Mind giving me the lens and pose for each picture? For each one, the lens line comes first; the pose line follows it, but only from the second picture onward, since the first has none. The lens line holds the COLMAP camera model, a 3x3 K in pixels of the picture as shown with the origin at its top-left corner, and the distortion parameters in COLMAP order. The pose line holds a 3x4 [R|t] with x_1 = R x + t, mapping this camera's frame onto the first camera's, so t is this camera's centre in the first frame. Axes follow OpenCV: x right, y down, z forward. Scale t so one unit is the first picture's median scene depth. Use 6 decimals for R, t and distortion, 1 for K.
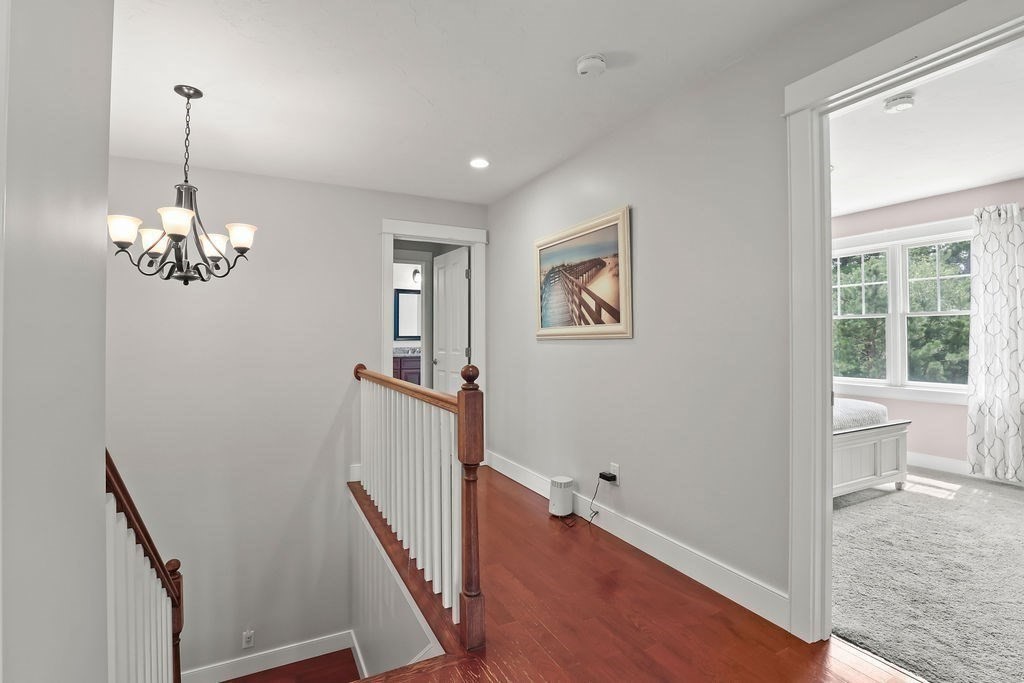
lens RADIAL K [[470.3, 0, 511.8], [0, 470.3, 334.6], [0, 0, 1]] dist [-0.026686, 0.003962]
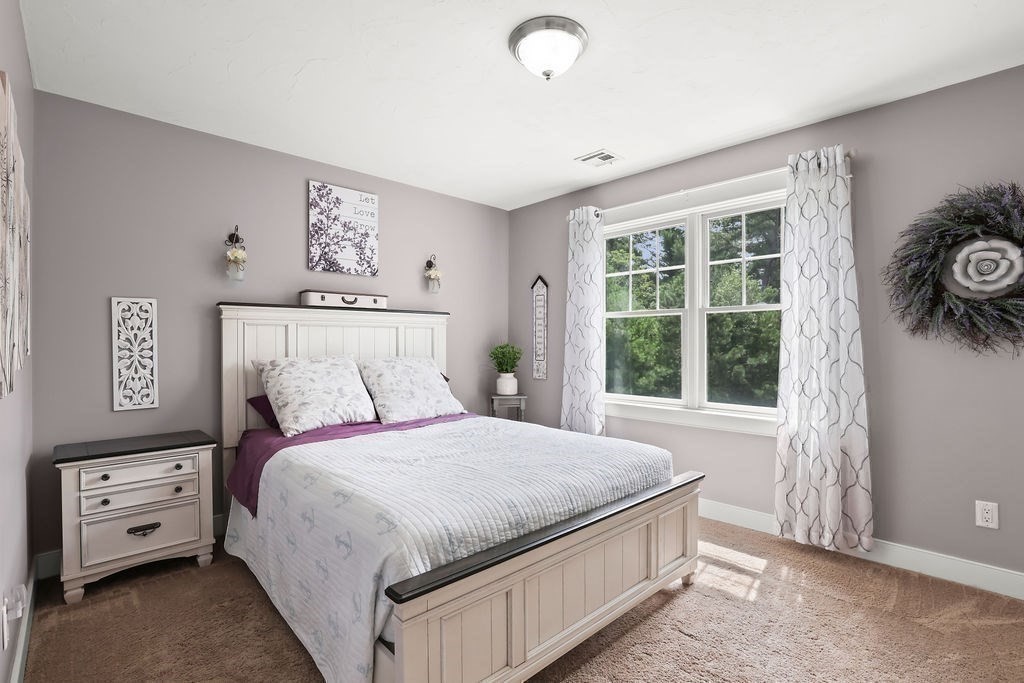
lens RADIAL K [[470.3, 0, 509.6], [0, 470.3, 346.3], [0, 0, 1]] dist [-0.026686, 0.003962]
pose [[0.959267, 0.000973, 0.282499, 0.414592], [-0.005441, 0.999872, 0.015030, 0.004778], [-0.282448, -0.015955, 0.959150, 0.450725]]
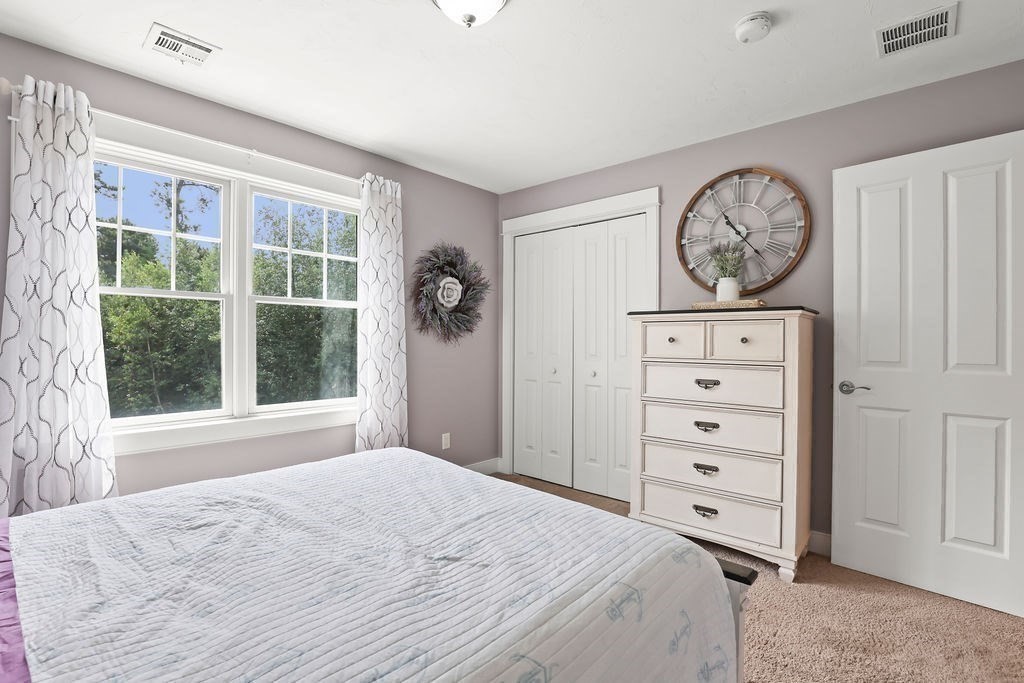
lens RADIAL K [[470.3, 0, 518.6], [0, 470.3, 336.4], [0, 0, 1]] dist [-0.026686, 0.003962]
pose [[-0.353463, 0.004948, 0.935436, 0.170910], [-0.013554, 0.999854, -0.010410, 0.010615], [-0.935350, -0.016359, -0.353344, 1.057858]]
